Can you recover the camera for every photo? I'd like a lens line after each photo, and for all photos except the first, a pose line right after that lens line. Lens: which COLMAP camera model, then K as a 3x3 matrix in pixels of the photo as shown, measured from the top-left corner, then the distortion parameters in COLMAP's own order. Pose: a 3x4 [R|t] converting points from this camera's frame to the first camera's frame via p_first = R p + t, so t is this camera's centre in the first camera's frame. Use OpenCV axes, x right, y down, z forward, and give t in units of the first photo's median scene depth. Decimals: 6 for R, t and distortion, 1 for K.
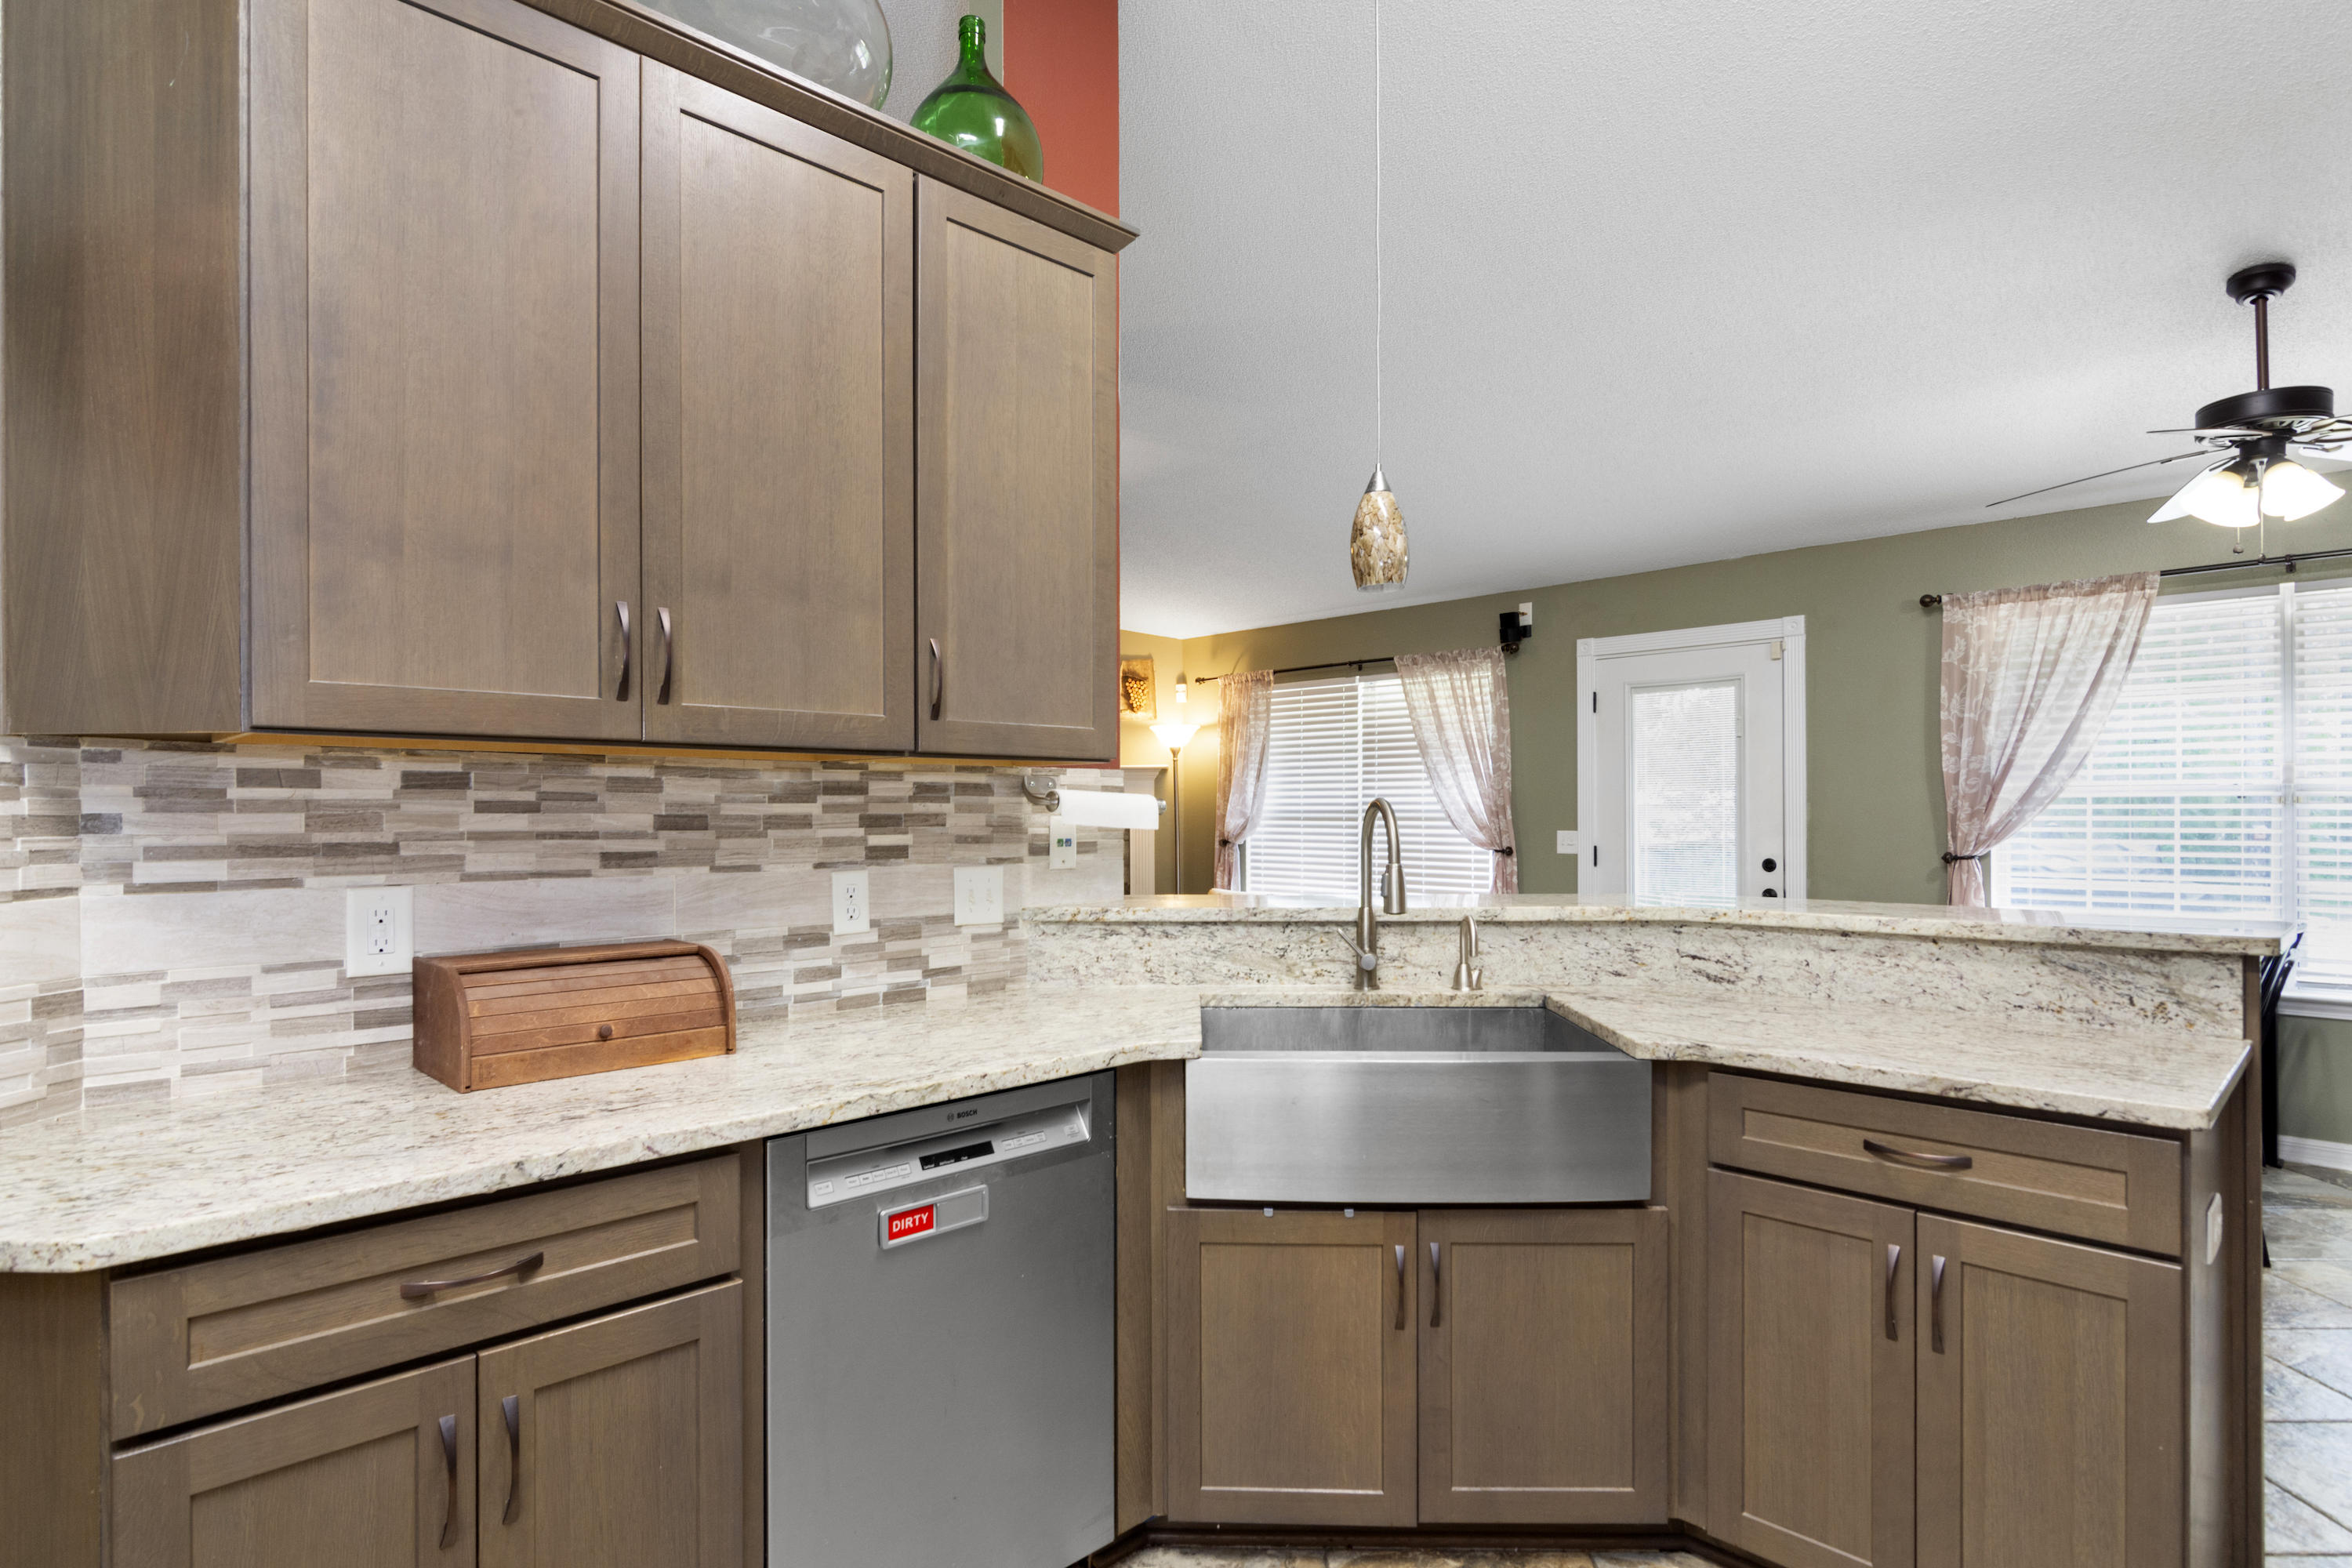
lens RADIAL K [[1203.3, 0, 1197.1], [0, 1203.3, 812.4], [0, 0, 1]] dist [-0.005097, 0.002306]
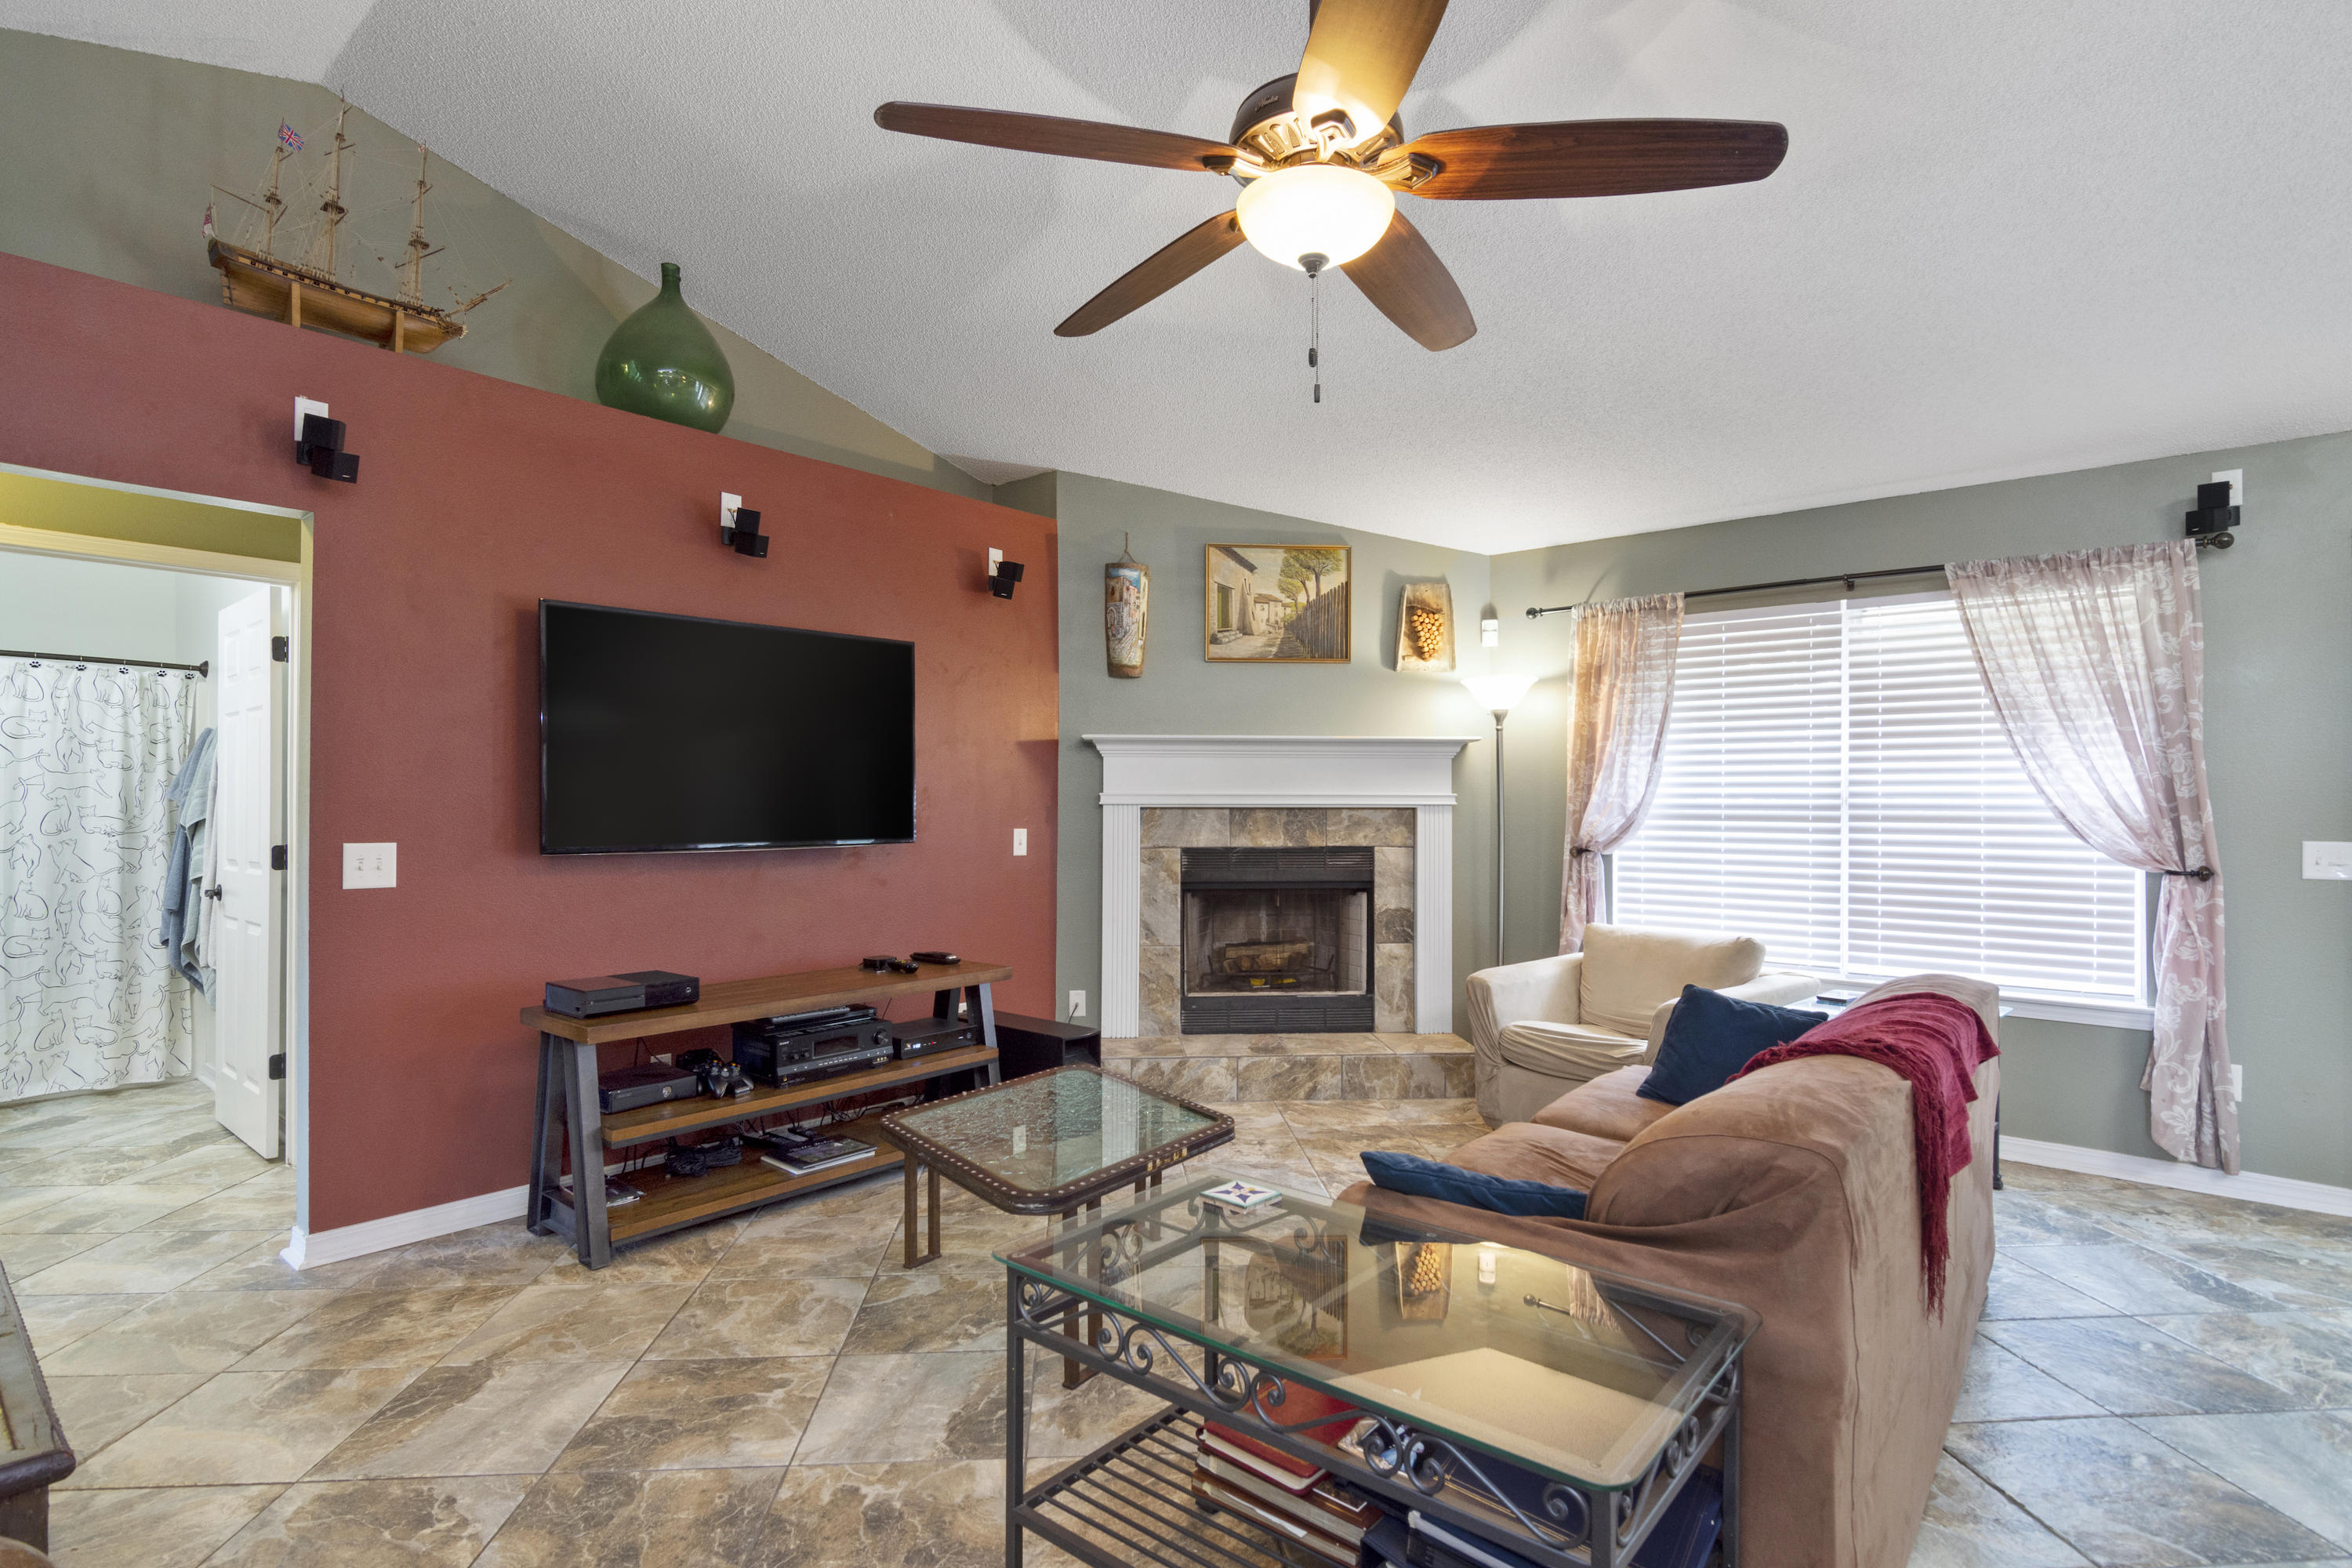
lens RADIAL K [[1150.5, 0, 1168.7], [0, 1150.5, 792.6], [0, 0, 1]] dist [0.001044, -0.000059]
pose [[0.996558, 0.009349, 0.082368, -0.851049], [-0.008336, 0.999886, -0.012628, 0.007245], [-0.082476, 0.011898, 0.996522, 1.228314]]
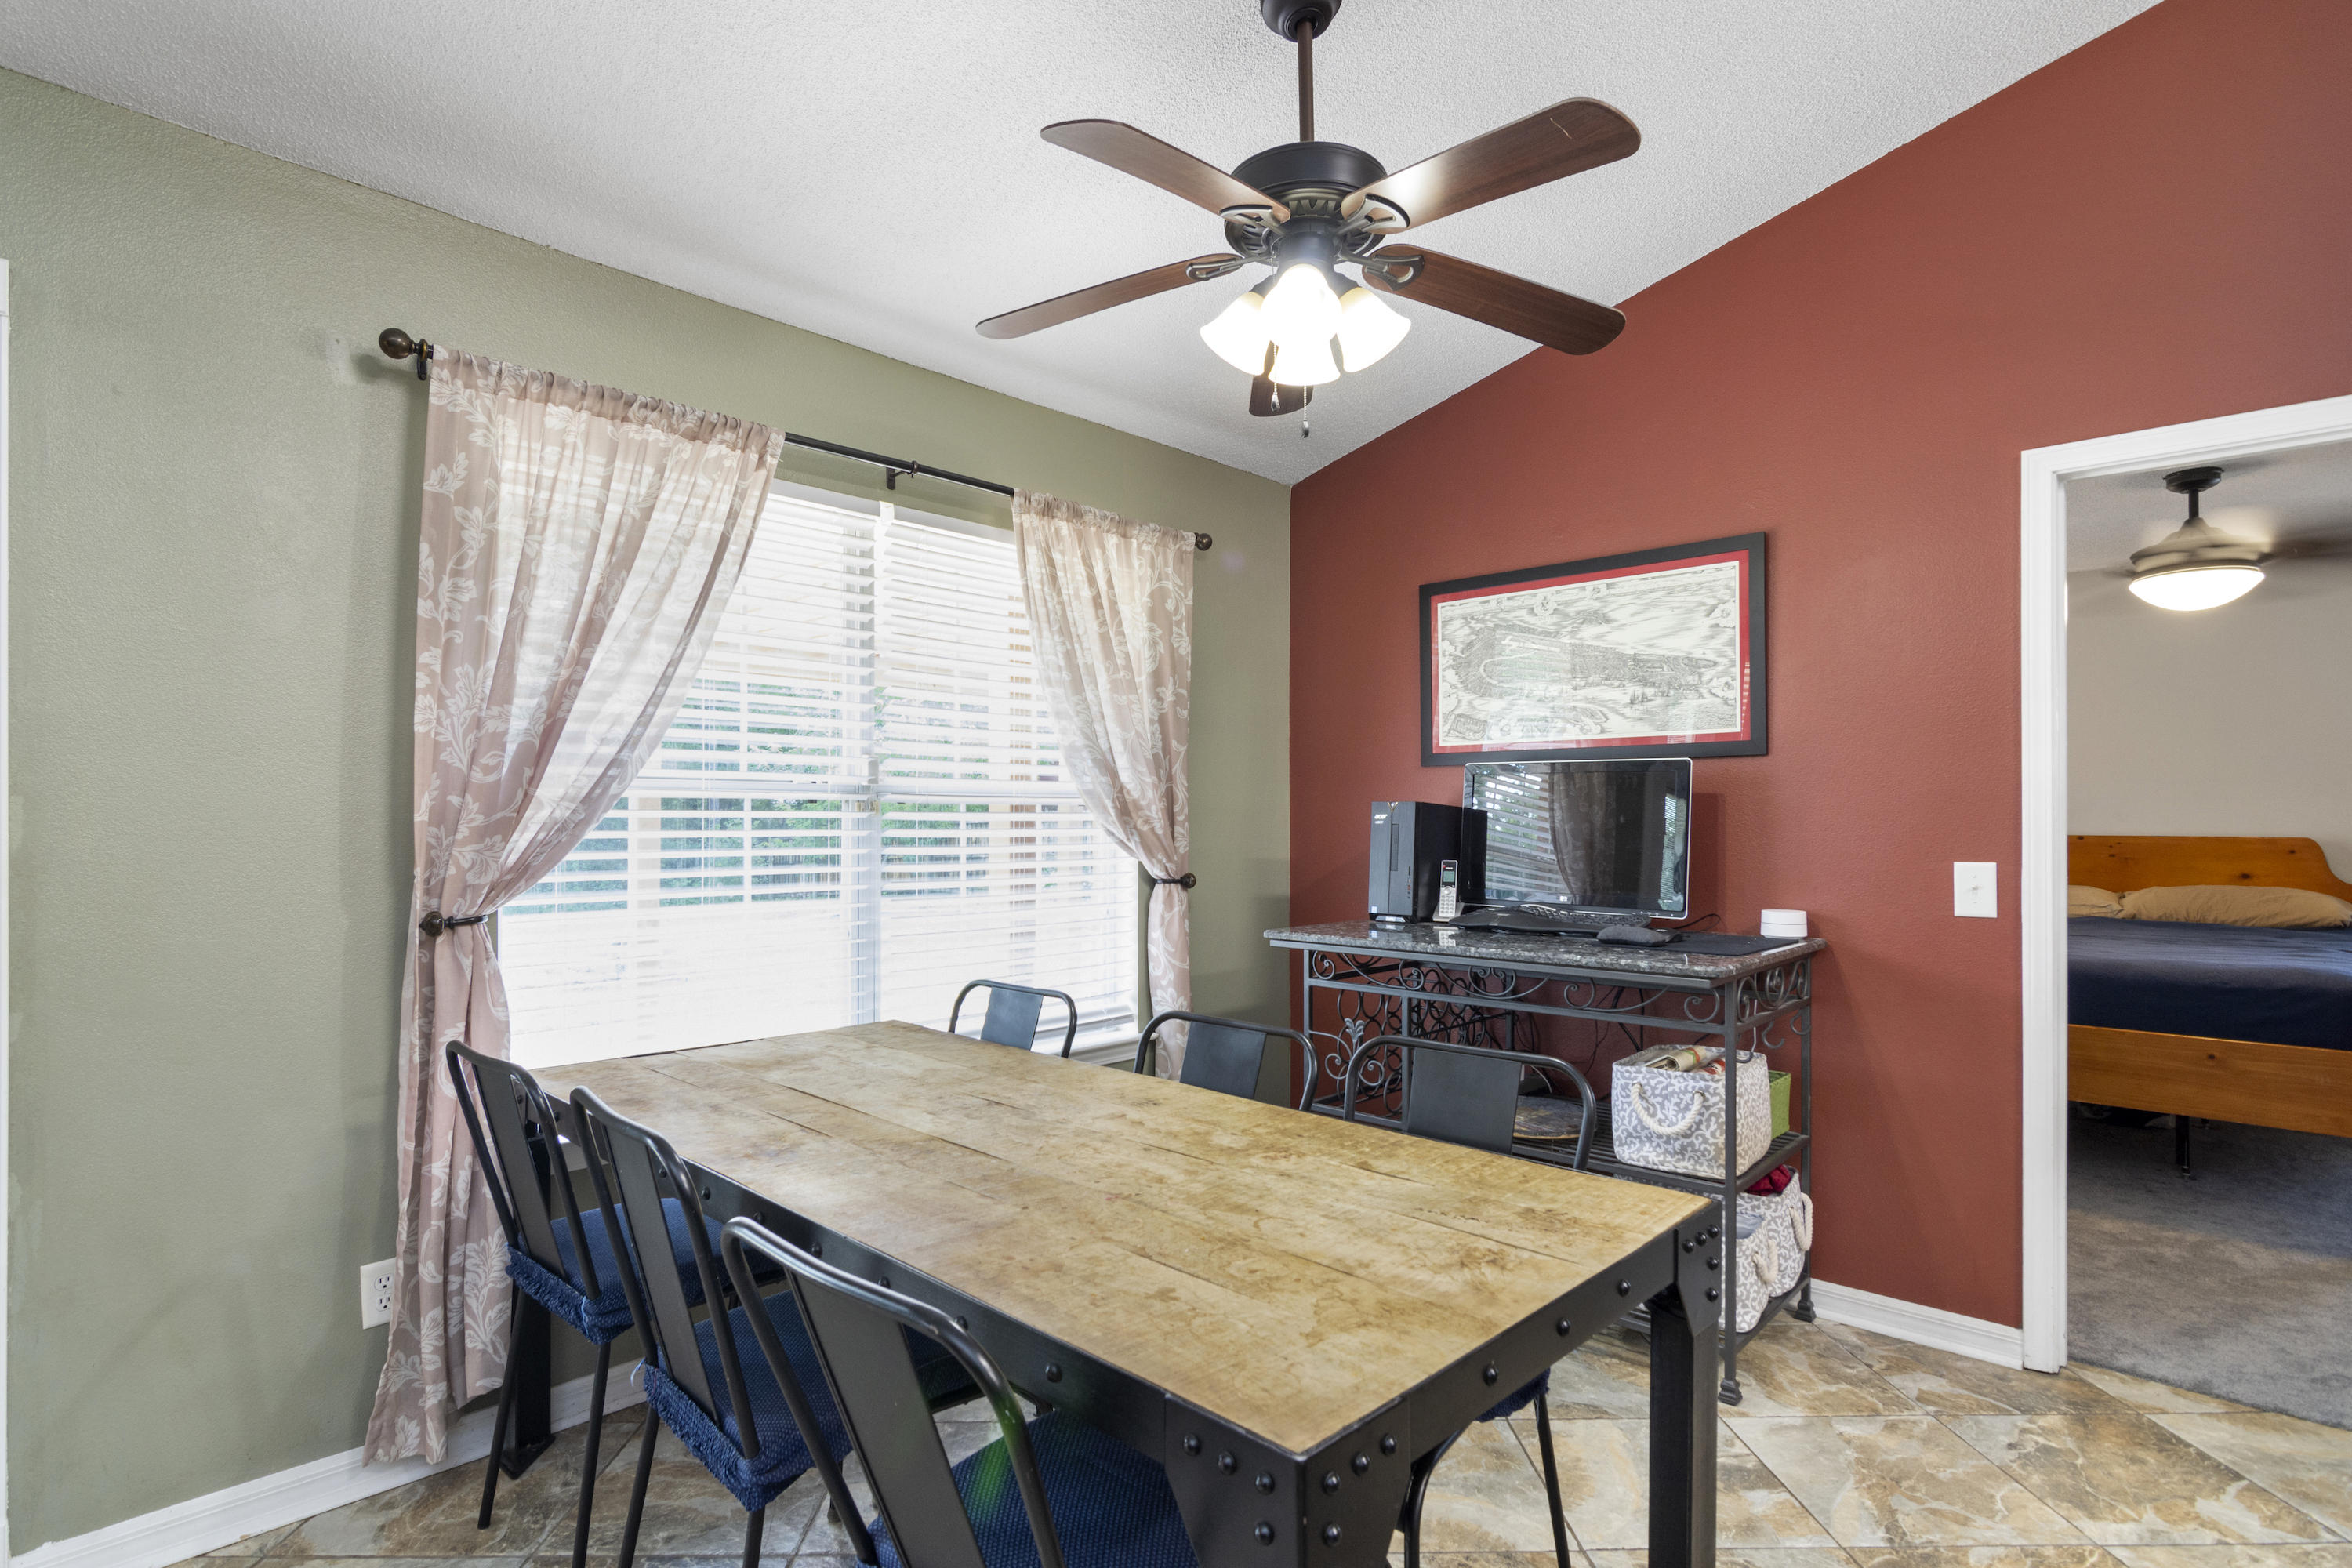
lens RADIAL K [[1203.3, 0, 1167.5], [0, 1203.3, 794.3], [0, 0, 1]] dist [-0.005097, 0.002306]
pose [[-0.020812, 0.020716, 0.999569, 0.354985], [-0.003345, 0.999778, -0.020790, -0.006328], [-0.999778, -0.003776, -0.020738, 1.557151]]
